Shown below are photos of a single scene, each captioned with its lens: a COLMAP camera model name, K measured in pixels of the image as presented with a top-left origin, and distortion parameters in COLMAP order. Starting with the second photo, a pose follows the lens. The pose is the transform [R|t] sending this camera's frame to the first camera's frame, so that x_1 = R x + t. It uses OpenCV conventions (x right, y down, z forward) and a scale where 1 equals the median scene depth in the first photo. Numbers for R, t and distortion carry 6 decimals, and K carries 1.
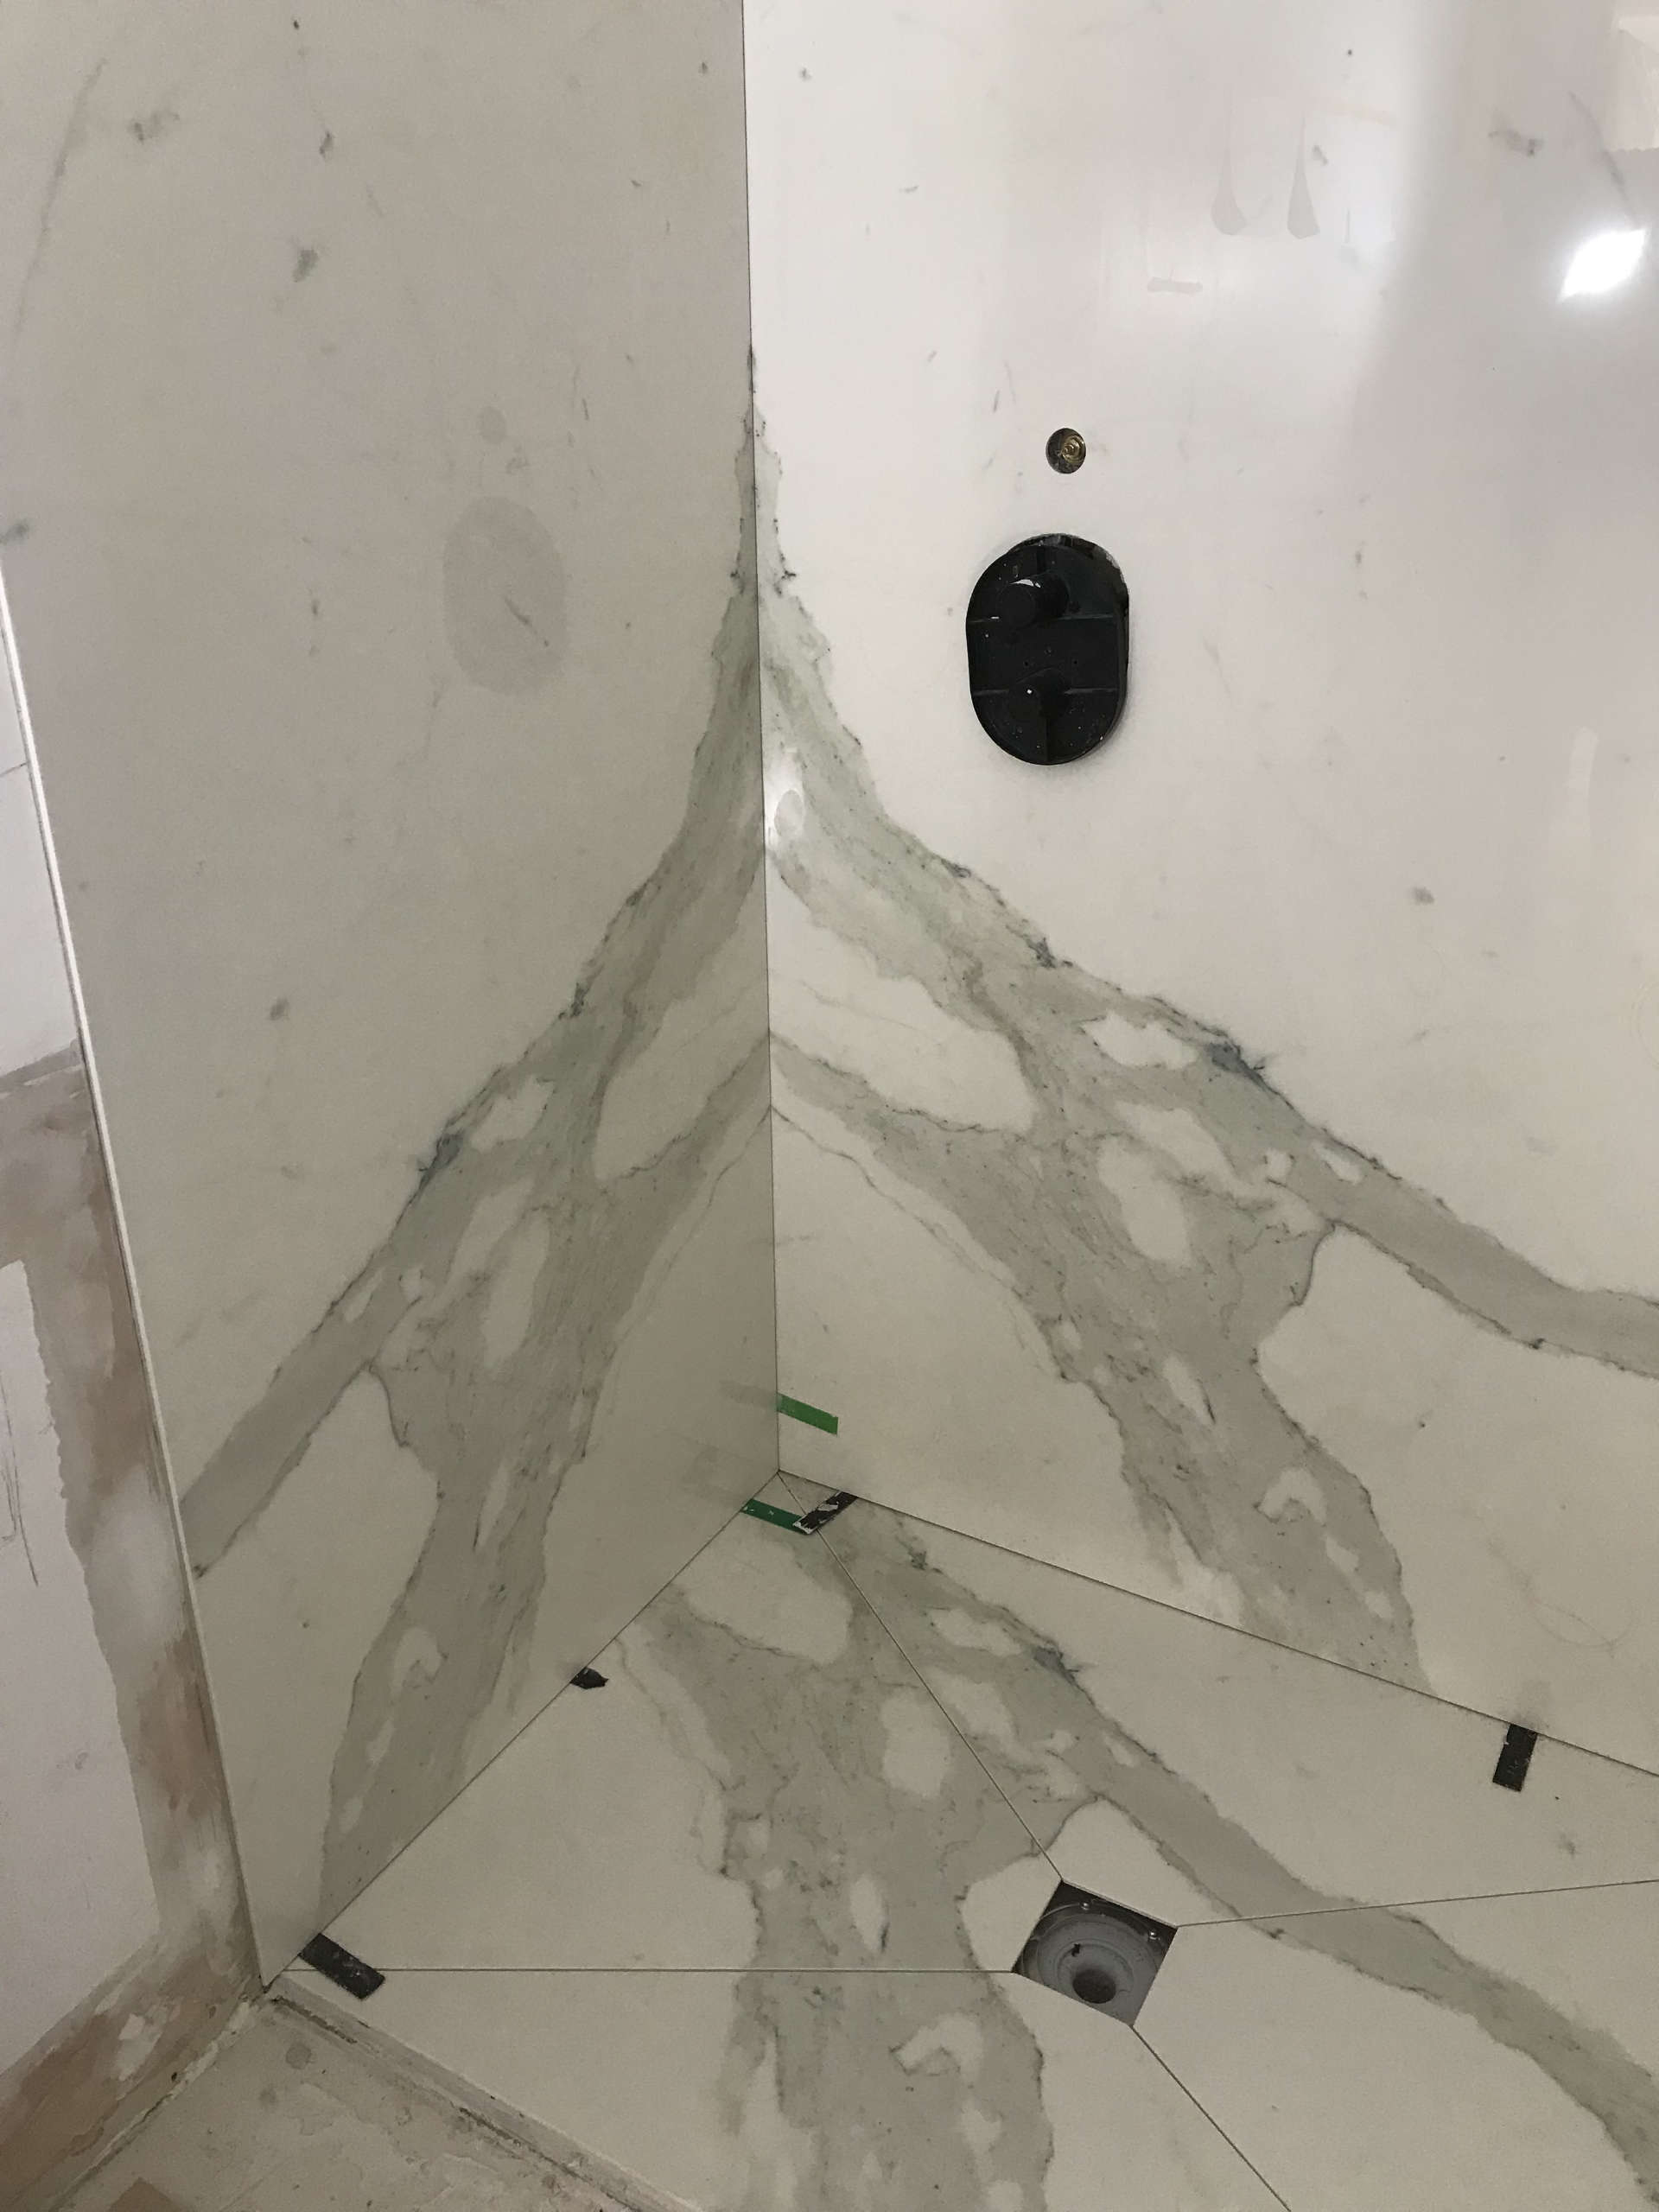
lens RADIAL K [[1804.3, 0, 842.4], [0, 1804.3, 1027.7], [0, 0, 1]] dist [0.063670, -0.164064]
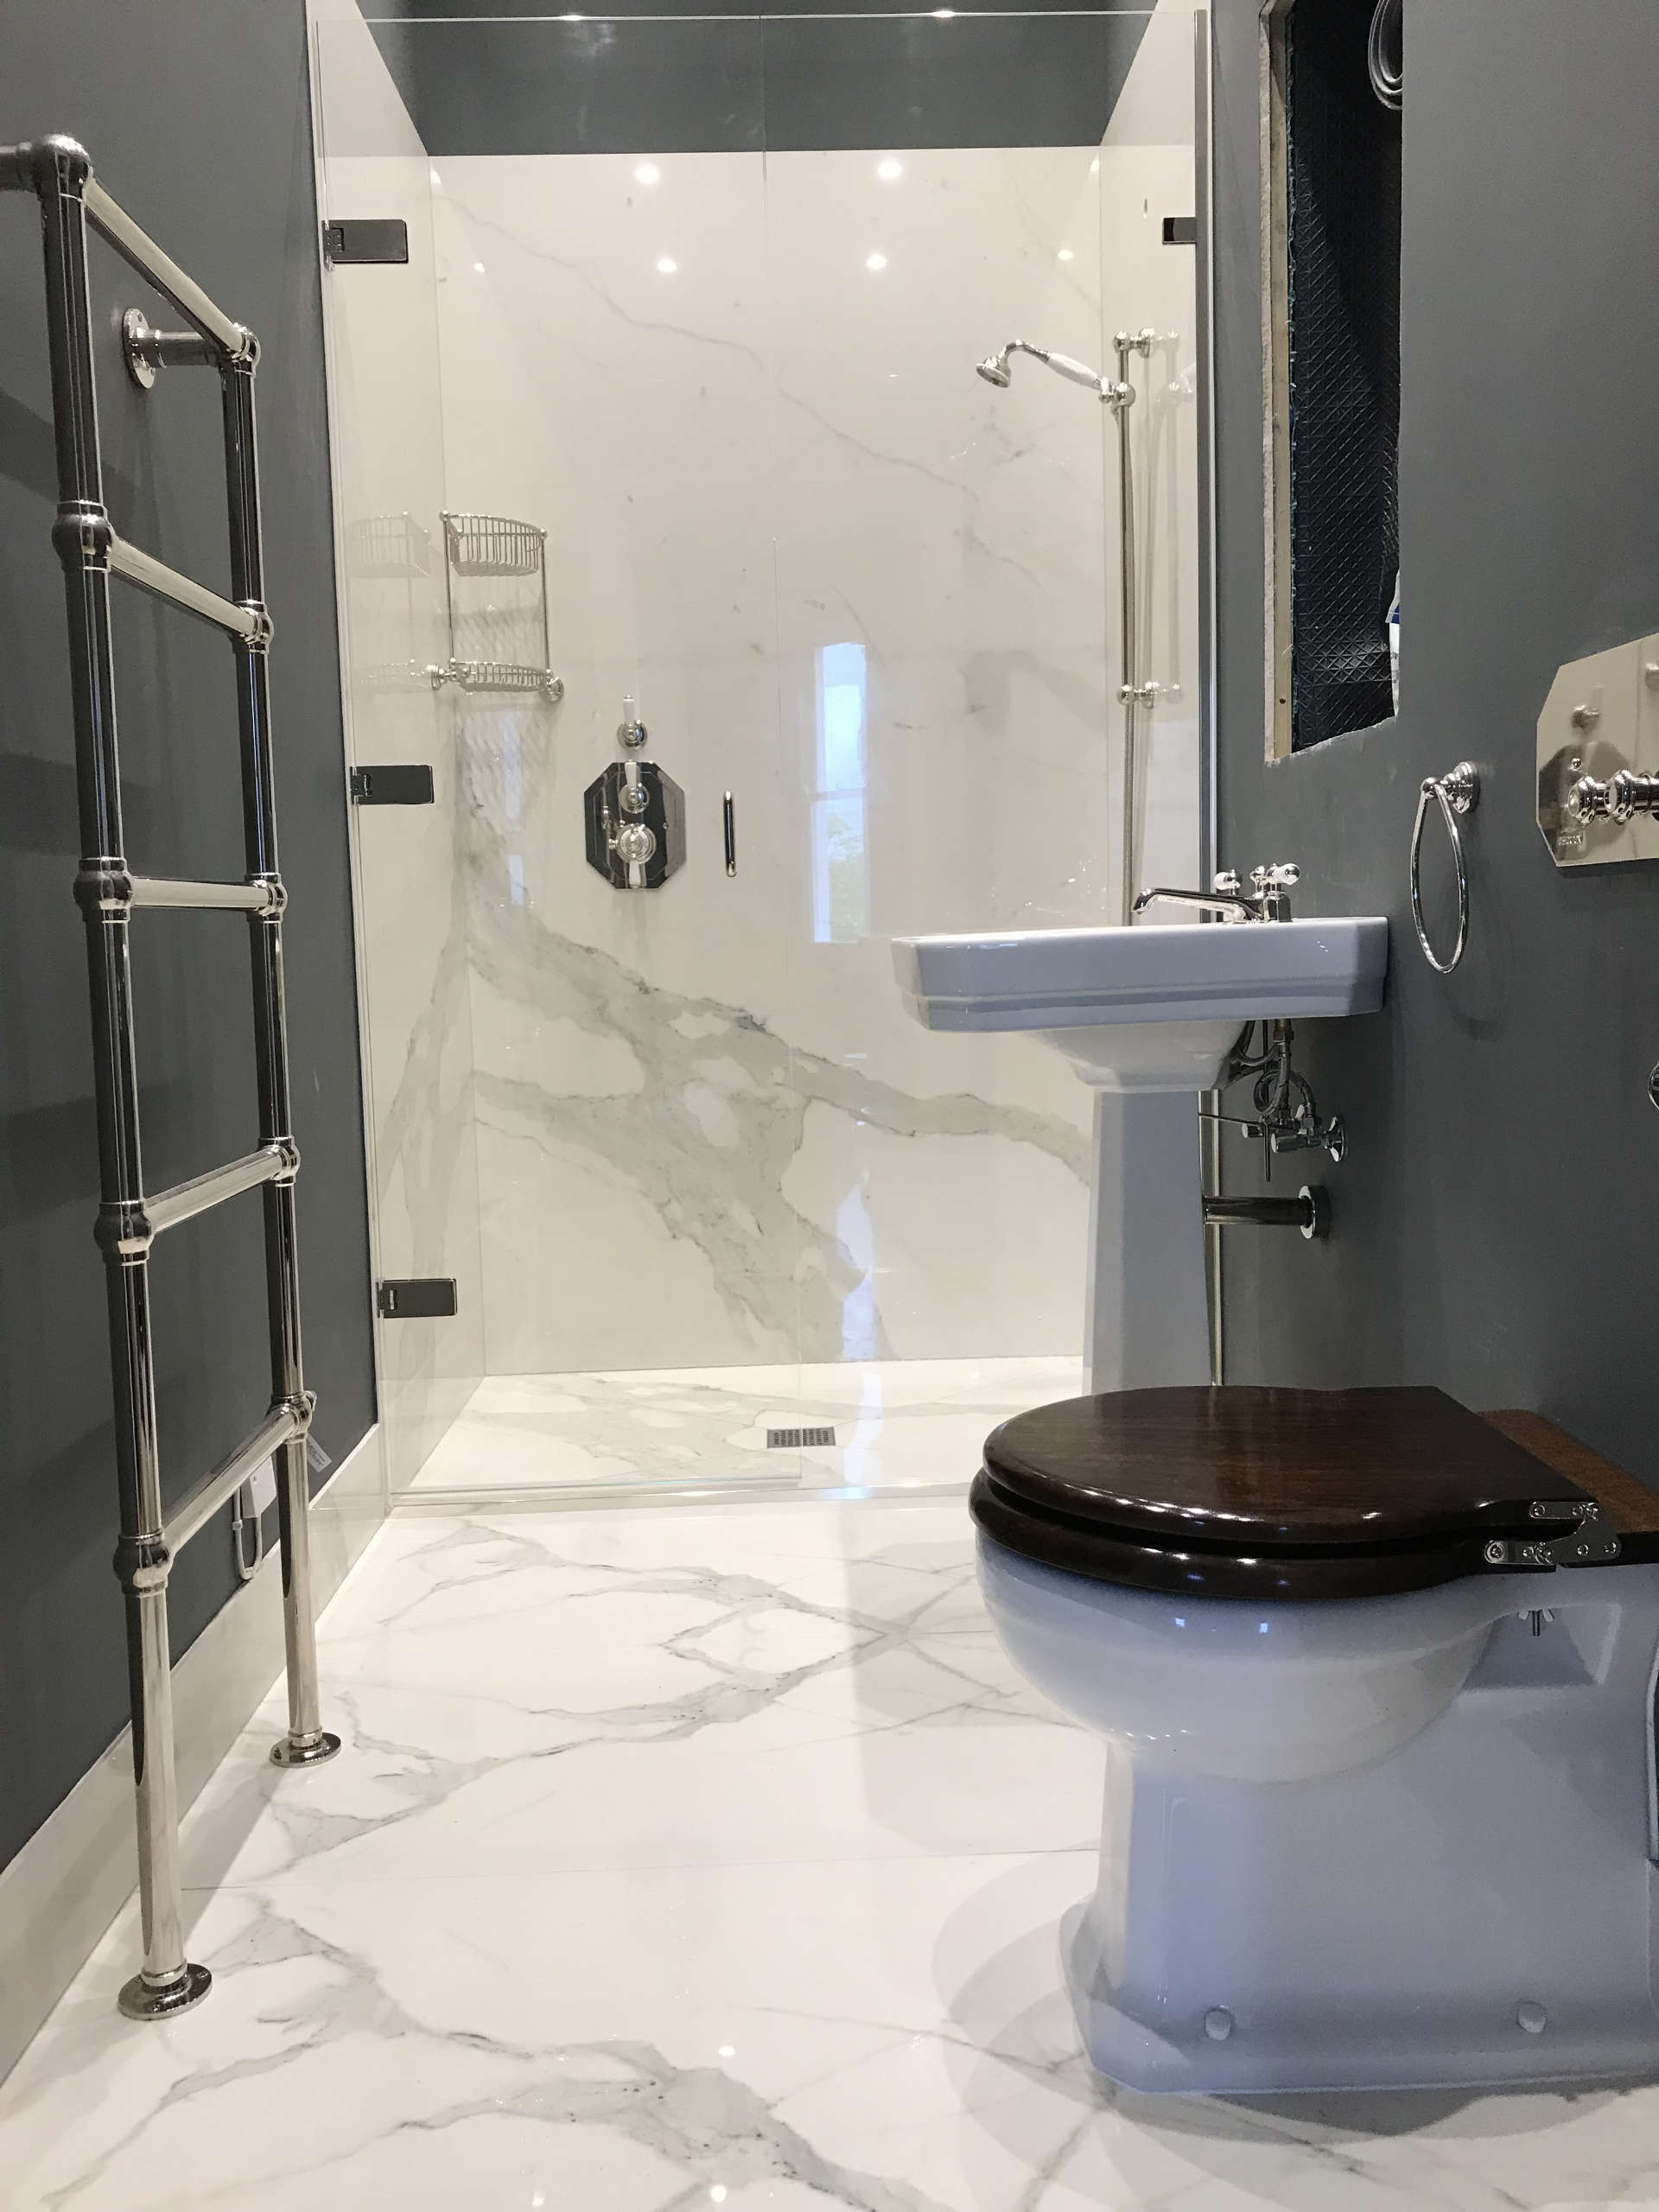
lens RADIAL K [[1830.2, 0, 854.6], [0, 1830.2, 1060.8], [0, 0, 1]] dist [0.052140, -0.167935]
pose [[0.847401, -0.045783, 0.528976, -0.712903], [0.224694, 0.933589, -0.279150, 0.611325], [-0.481066, 0.355409, 0.801411, -0.617079]]
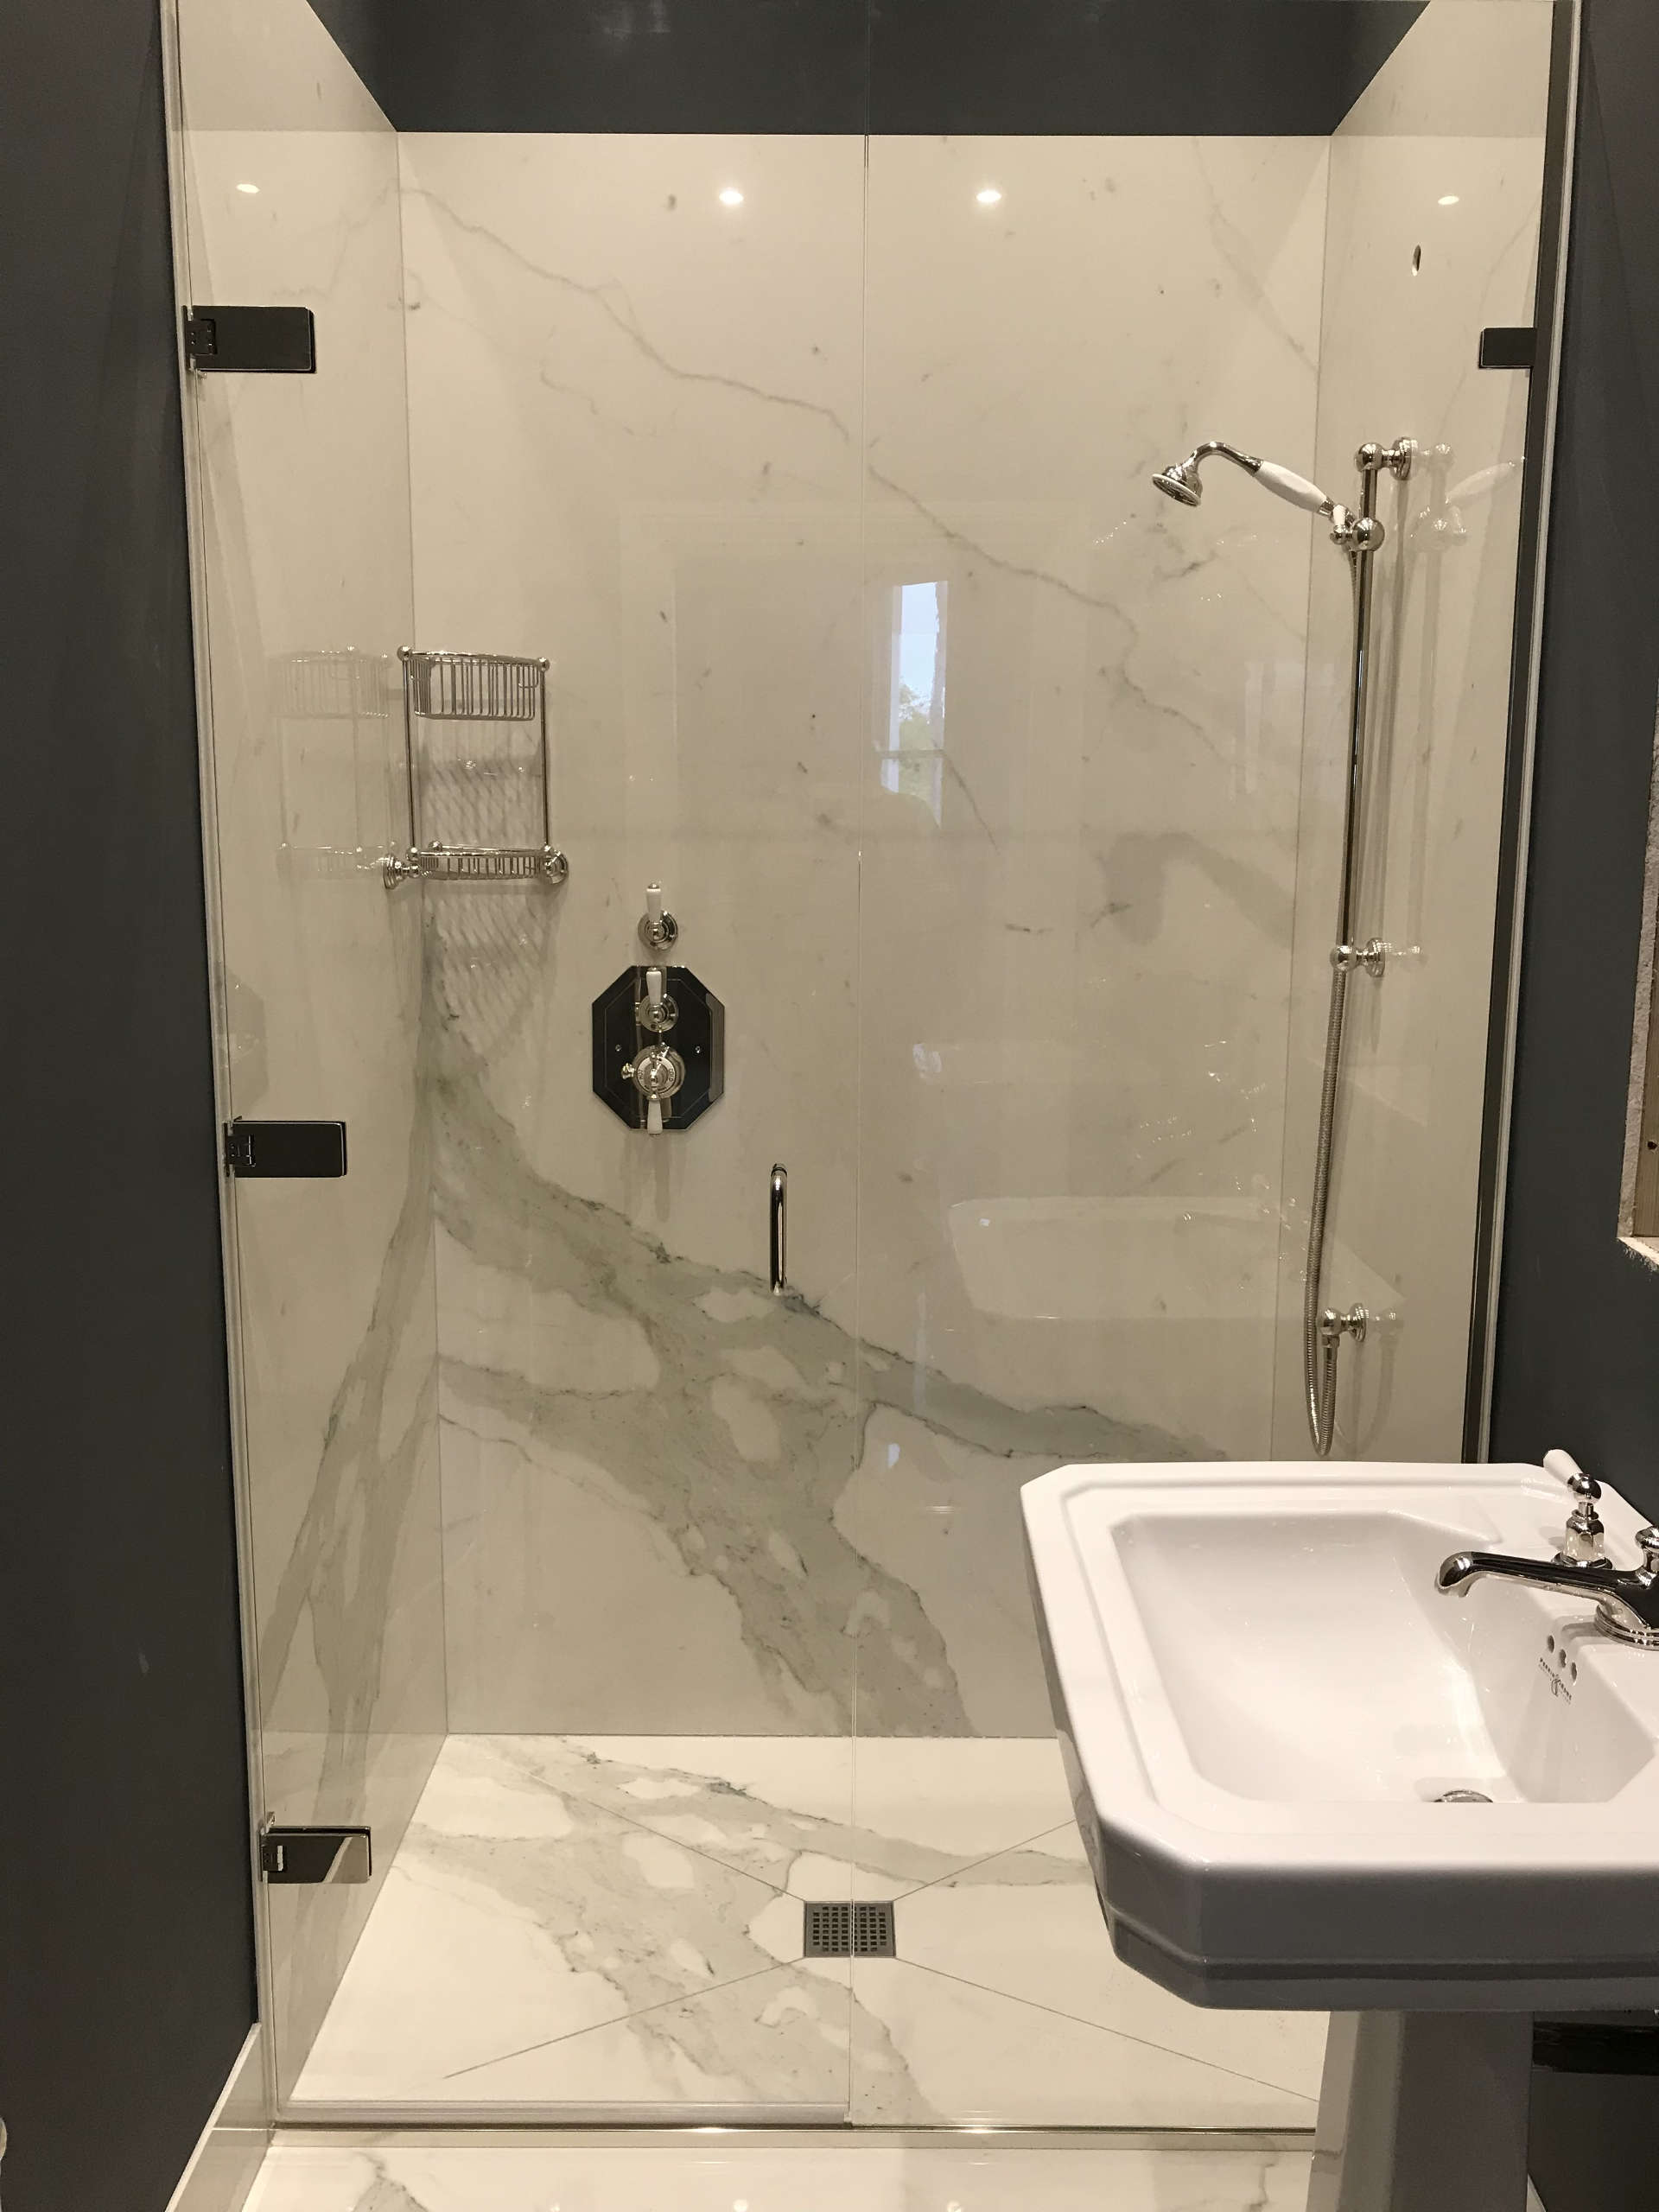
lens RADIAL K [[1804.3, 0, 842.4], [0, 1804.3, 1027.7], [0, 0, 1]] dist [0.063670, -0.164064]
pose [[0.867019, -0.049750, 0.495786, -0.466832], [0.180857, 0.958567, -0.220090, 0.128650], [-0.464295, 0.280488, 0.840093, -0.334476]]
